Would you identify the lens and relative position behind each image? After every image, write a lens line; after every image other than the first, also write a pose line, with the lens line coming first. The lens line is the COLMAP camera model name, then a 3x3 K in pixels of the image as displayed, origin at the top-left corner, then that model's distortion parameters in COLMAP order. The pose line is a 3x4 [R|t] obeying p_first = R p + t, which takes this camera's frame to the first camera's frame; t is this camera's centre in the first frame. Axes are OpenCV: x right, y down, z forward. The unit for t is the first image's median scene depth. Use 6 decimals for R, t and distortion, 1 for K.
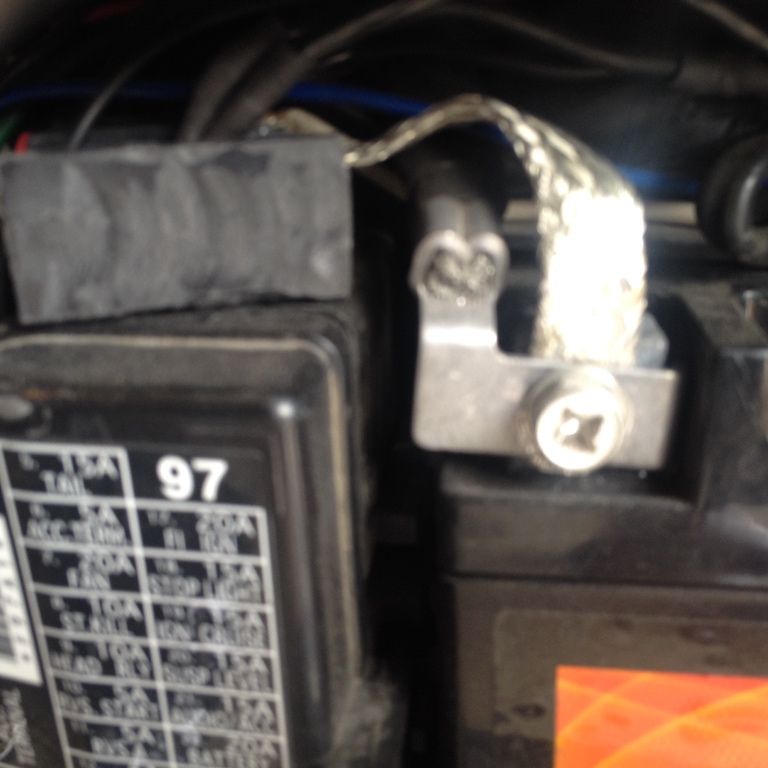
lens RADIAL K [[976.9, 0, 386.4], [0, 976.9, 371.2], [0, 0, 1]] dist [0.088740, -0.247508]
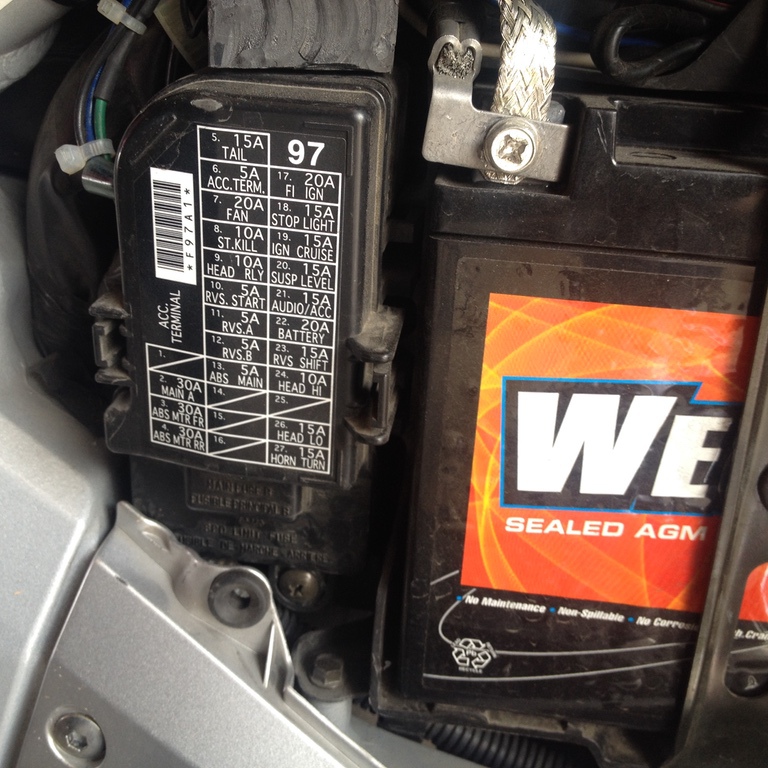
lens RADIAL K [[976.9, 0, 386.4], [0, 976.9, 371.2], [0, 0, 1]] dist [0.088740, -0.247508]
pose [[0.995590, 0.080355, 0.048409, -0.094266], [-0.081910, 0.996156, 0.031050, 0.421803], [-0.045728, -0.034878, 0.998345, -0.823840]]
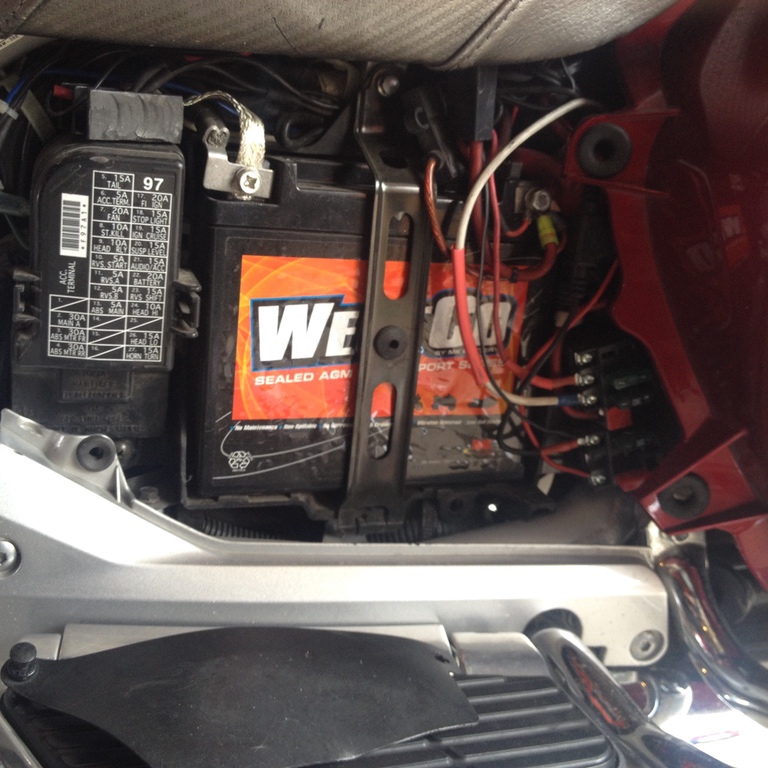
lens RADIAL K [[976.9, 0, 386.4], [0, 976.9, 371.2], [0, 0, 1]] dist [0.088740, -0.247508]
pose [[0.869915, -0.011729, 0.493062, -1.167655], [0.033754, 0.998789, -0.035793, 0.900289], [-0.492045, 0.047780, 0.869258, -2.399673]]
